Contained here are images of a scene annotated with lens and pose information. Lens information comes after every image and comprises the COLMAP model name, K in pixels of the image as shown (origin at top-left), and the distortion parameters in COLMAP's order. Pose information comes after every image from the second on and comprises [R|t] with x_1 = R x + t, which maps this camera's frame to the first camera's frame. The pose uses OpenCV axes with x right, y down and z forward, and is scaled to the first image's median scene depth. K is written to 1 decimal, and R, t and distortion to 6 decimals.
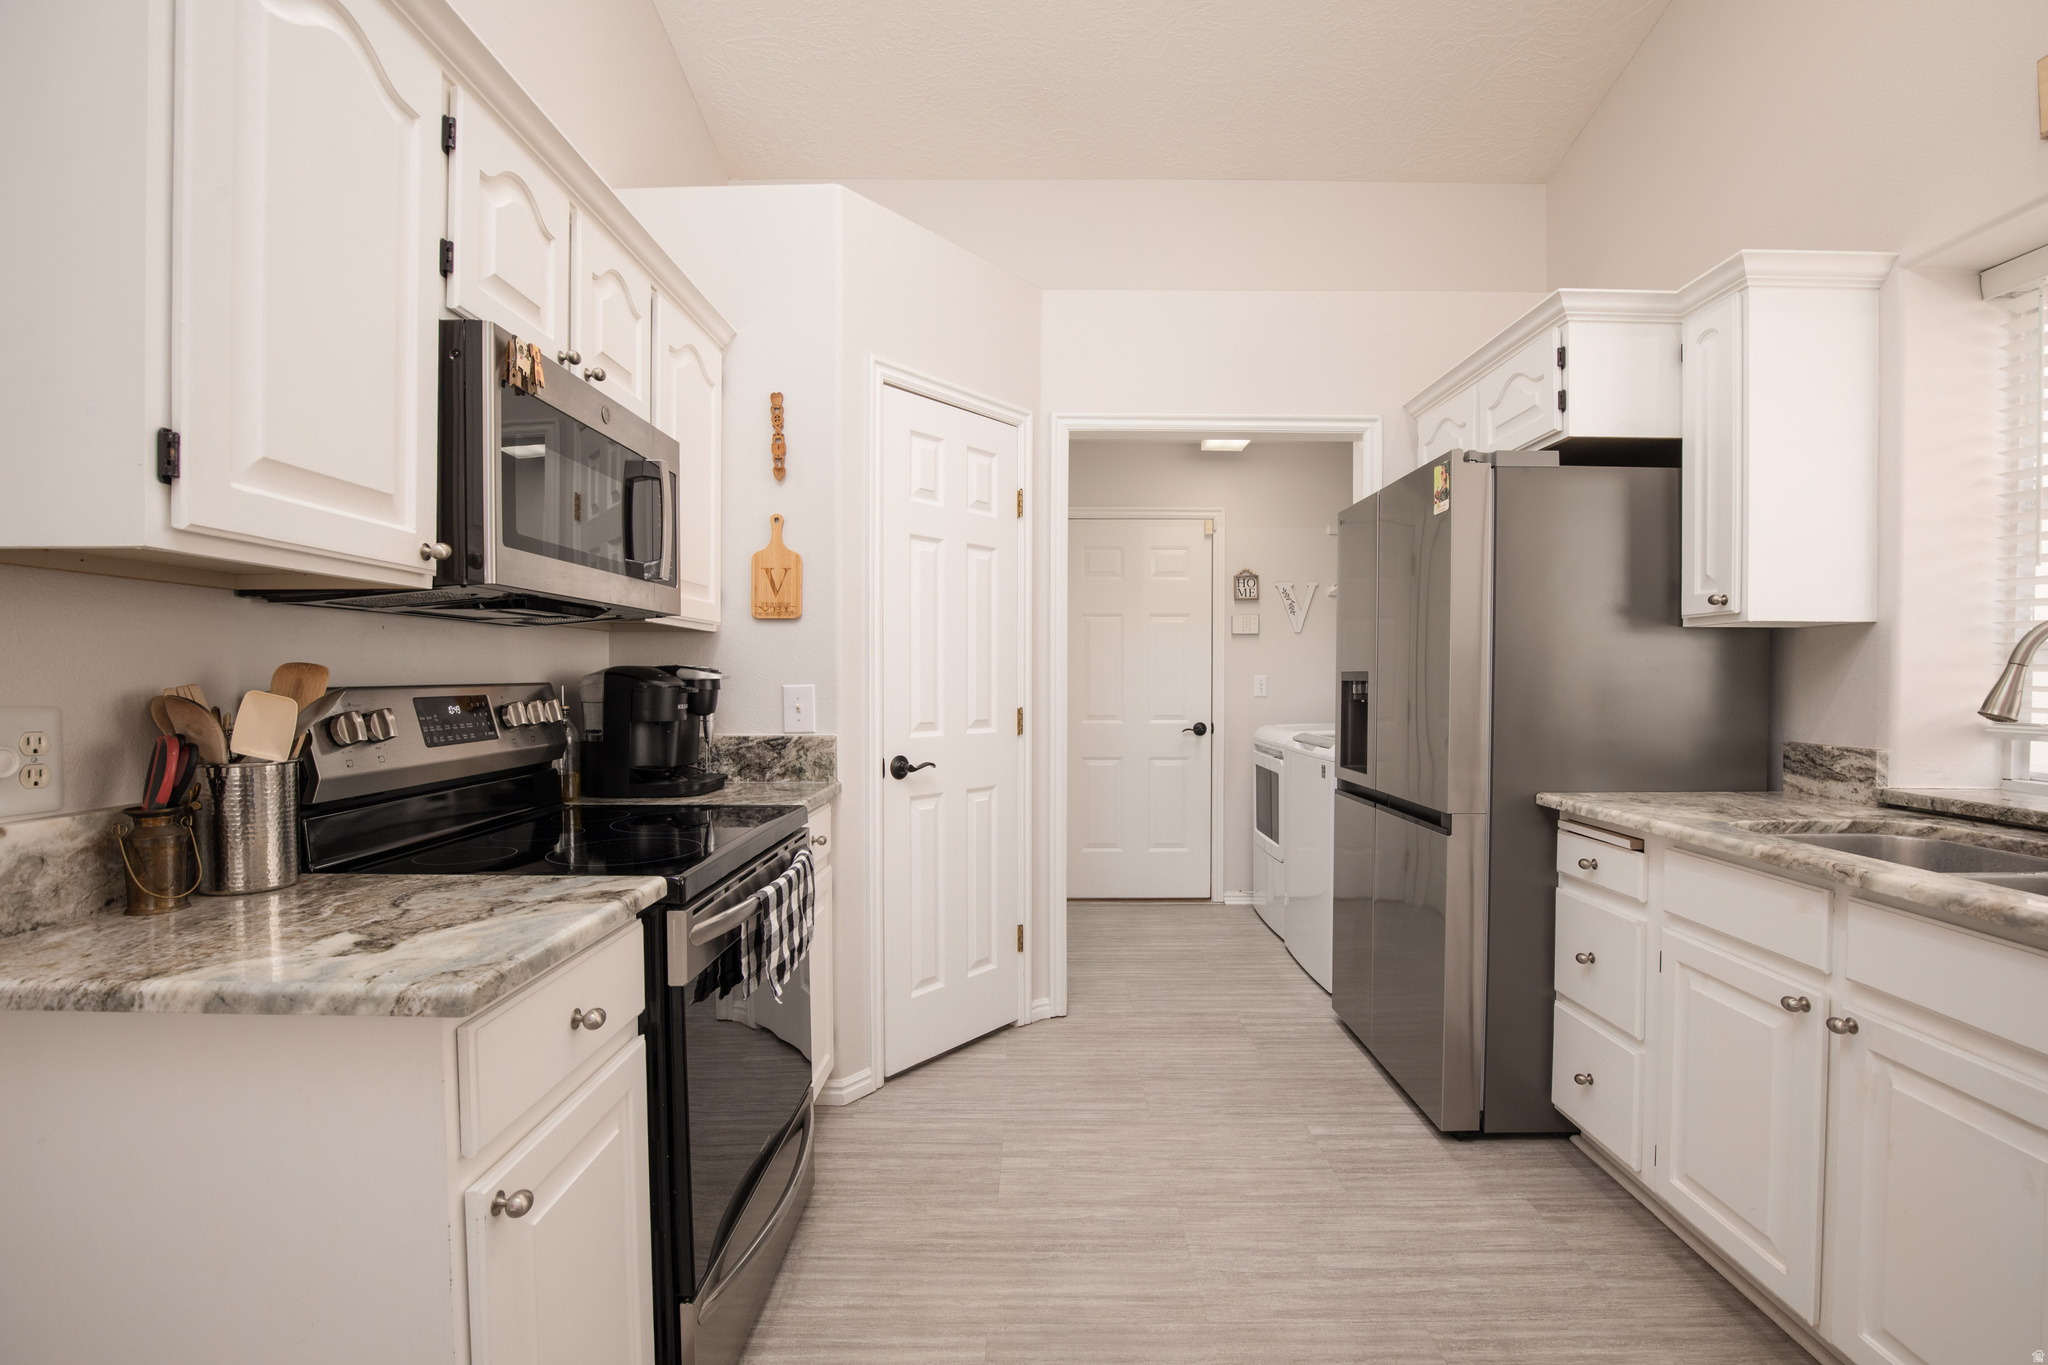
lens RADIAL K [[948.5, 0, 1048.7], [0, 948.5, 690.5], [0, 0, 1]] dist [-0.038184, 0.008292]
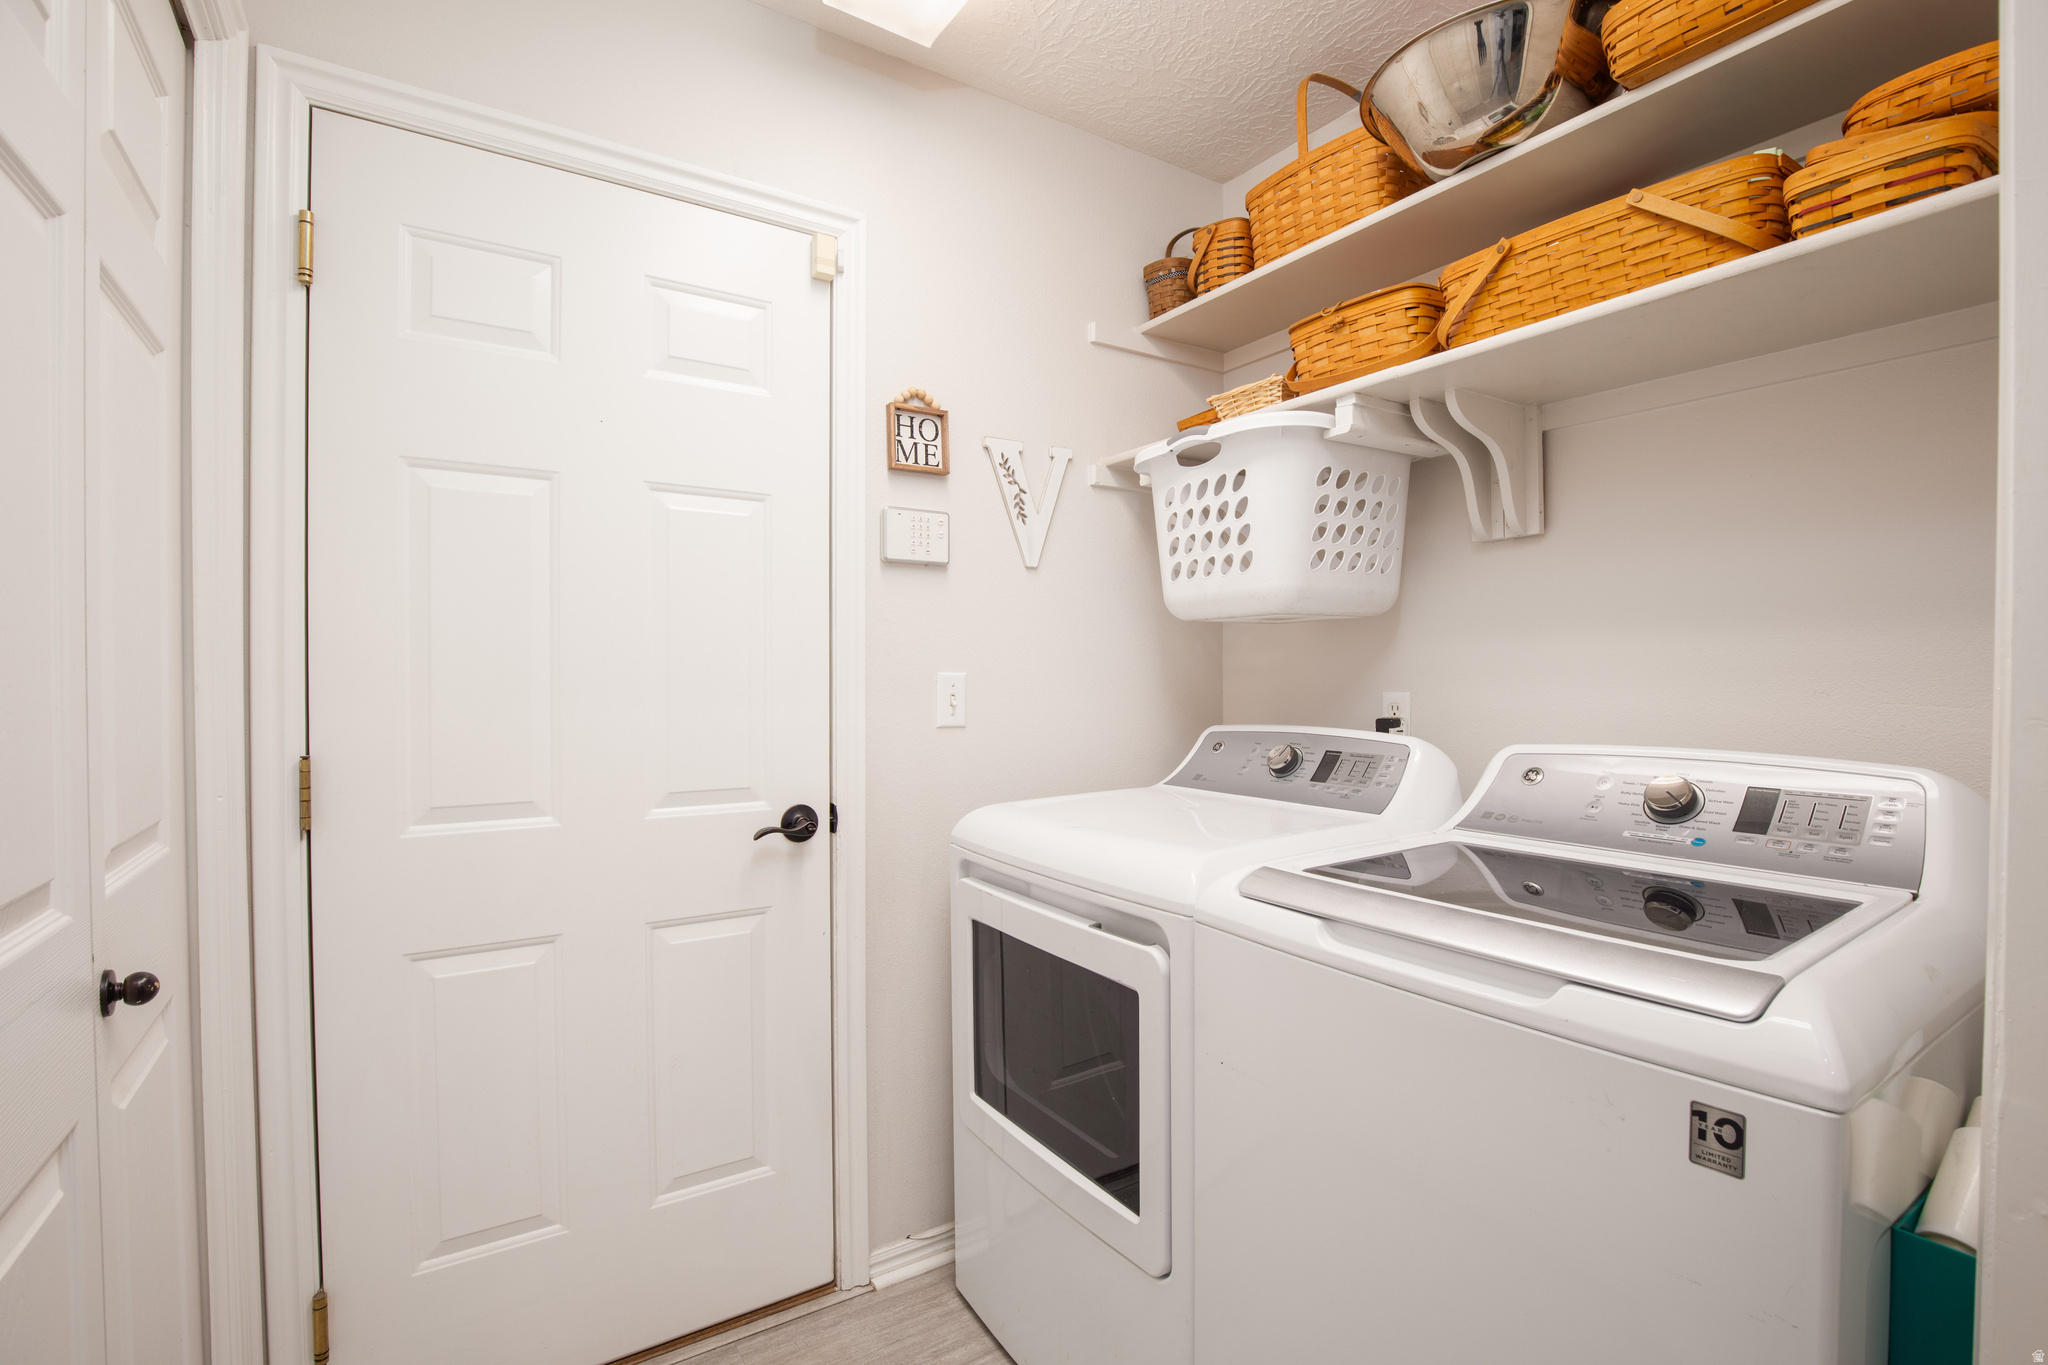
lens RADIAL K [[948.5, 0, 1048.7], [0, 948.5, 690.5], [0, 0, 1]] dist [-0.038184, 0.008292]
pose [[0.836327, -0.007738, 0.548176, 0.044501], [0.010288, 0.999946, -0.001581, -0.007276], [-0.548135, 0.006962, 0.836361, 0.655328]]
